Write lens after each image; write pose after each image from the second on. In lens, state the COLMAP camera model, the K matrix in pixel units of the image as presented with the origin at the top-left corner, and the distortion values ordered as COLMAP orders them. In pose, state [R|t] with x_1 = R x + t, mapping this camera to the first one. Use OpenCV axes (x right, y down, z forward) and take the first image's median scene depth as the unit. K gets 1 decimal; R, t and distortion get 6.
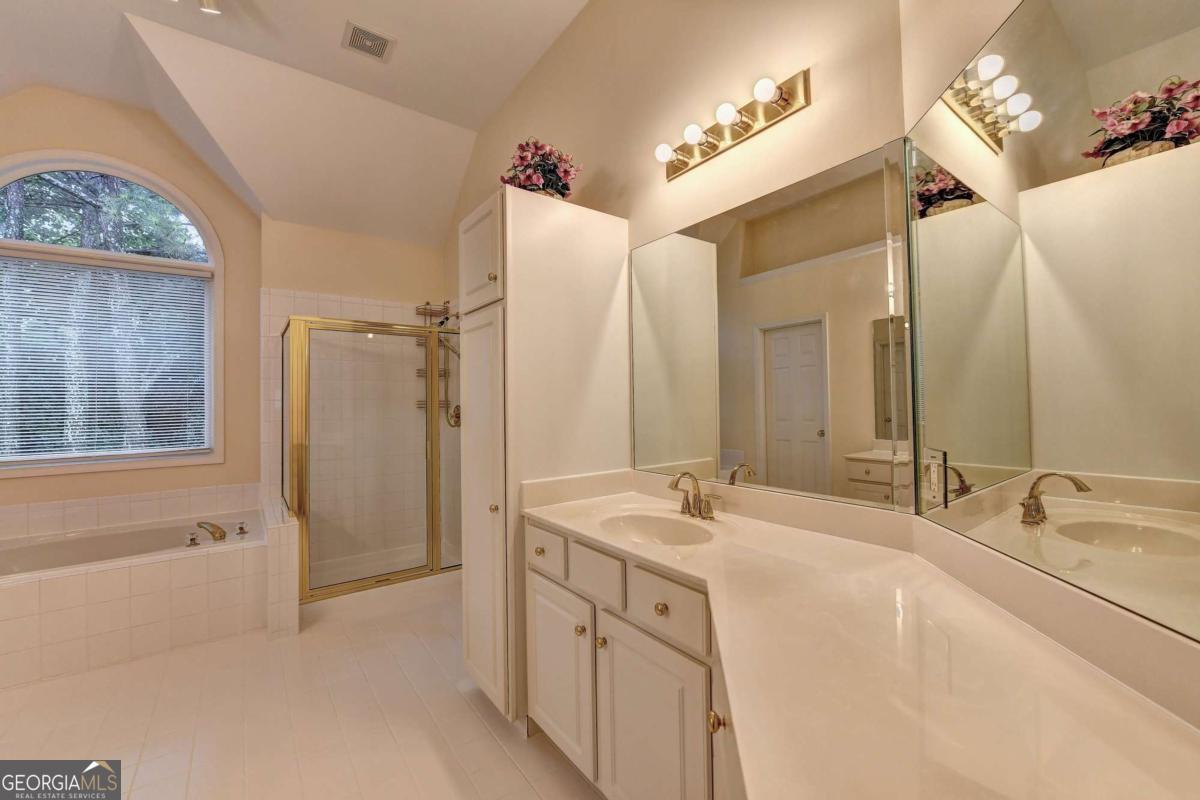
lens RADIAL K [[473.6, 0, 604.2], [0, 473.6, 395.2], [0, 0, 1]] dist [-0.008118, -0.000926]
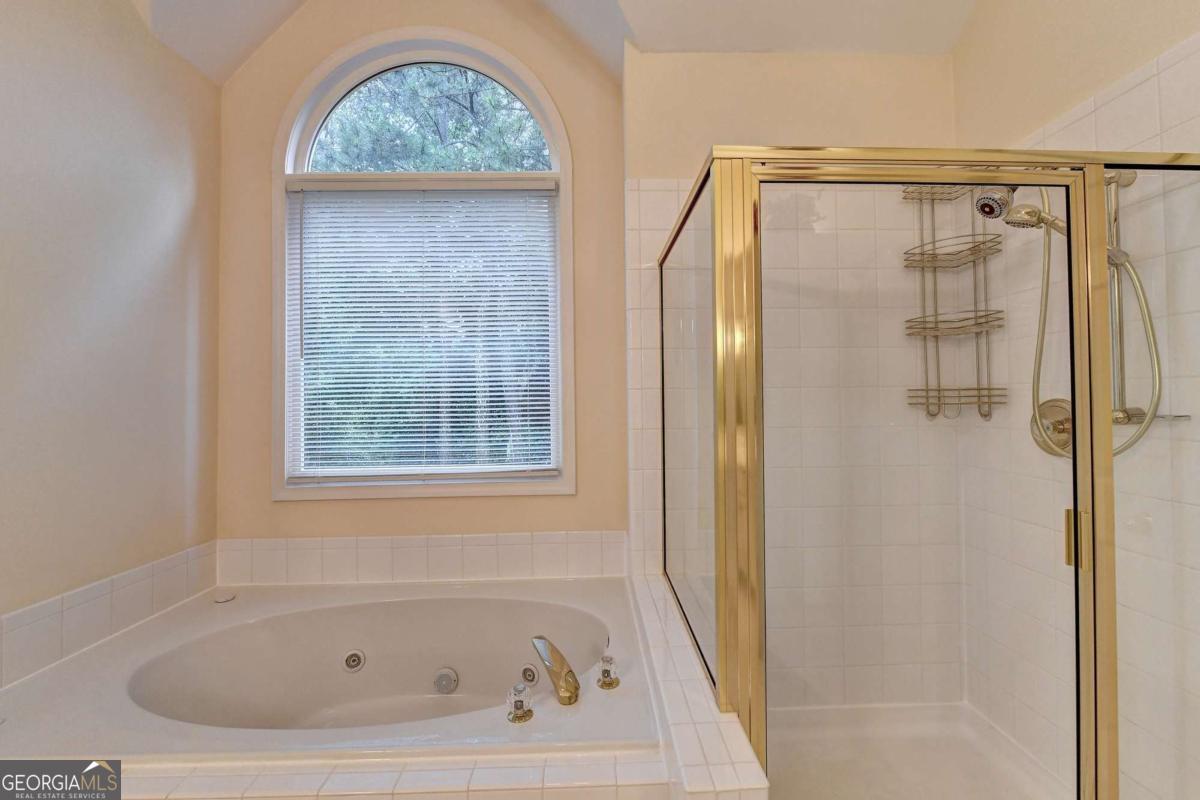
lens RADIAL K [[473.6, 0, 604.2], [0, 473.6, 395.2], [0, 0, 1]] dist [-0.008118, -0.000926]
pose [[0.812792, -0.007723, -0.582503, -0.427520], [0.010370, 0.999945, 0.001212, 0.016800], [0.582462, -0.007025, 0.812827, 0.534311]]
